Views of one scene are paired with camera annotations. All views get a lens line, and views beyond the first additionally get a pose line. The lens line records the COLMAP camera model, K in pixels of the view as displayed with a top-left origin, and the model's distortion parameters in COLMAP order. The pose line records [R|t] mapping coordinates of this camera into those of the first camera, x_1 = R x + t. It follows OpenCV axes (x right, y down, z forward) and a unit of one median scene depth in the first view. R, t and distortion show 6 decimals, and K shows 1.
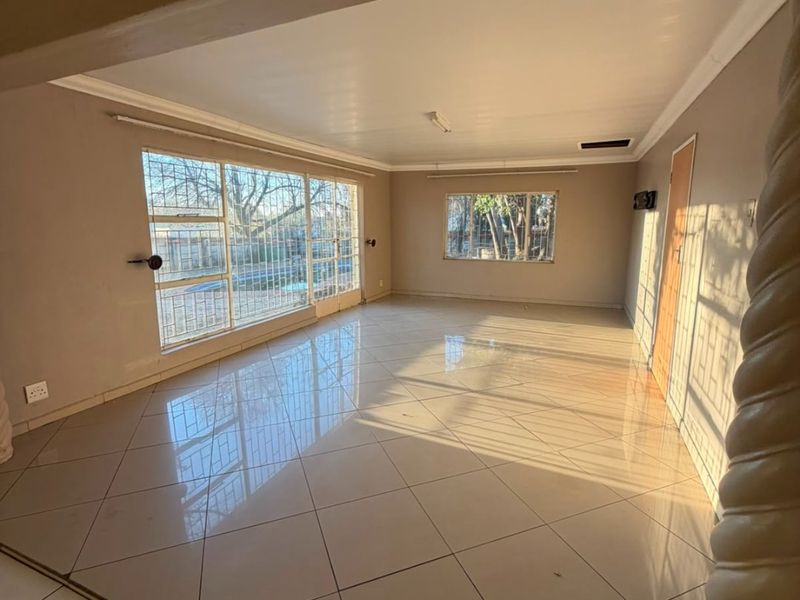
lens RADIAL K [[422.2, 0, 400.0], [0, 422.2, 300.0], [0, 0, 1]] dist [0.002523, 0.000283]
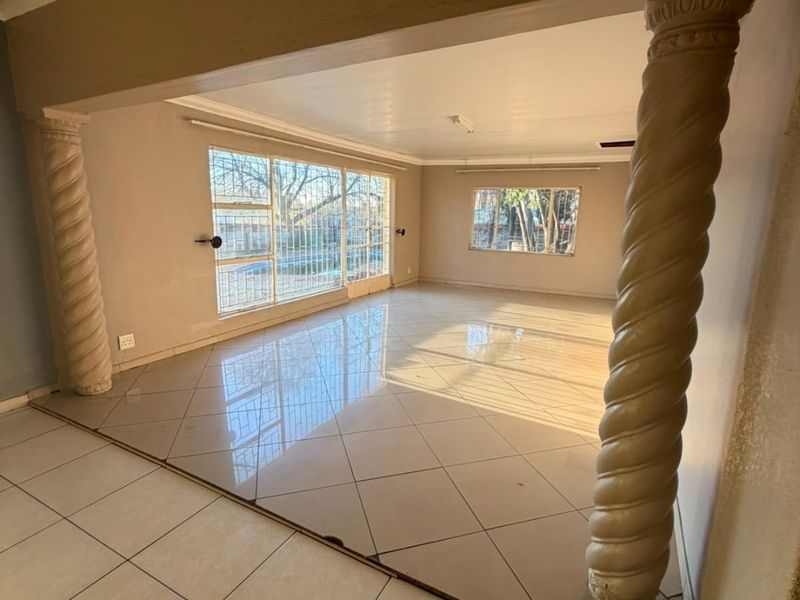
lens RADIAL K [[422.2, 0, 400.0], [0, 422.2, 300.0], [0, 0, 1]] dist [0.002523, 0.000283]
pose [[0.996326, 0.038463, -0.076519, 0.024872], [-0.036921, 0.999088, 0.021459, 0.019875], [0.077275, -0.018555, 0.996837, -0.104810]]
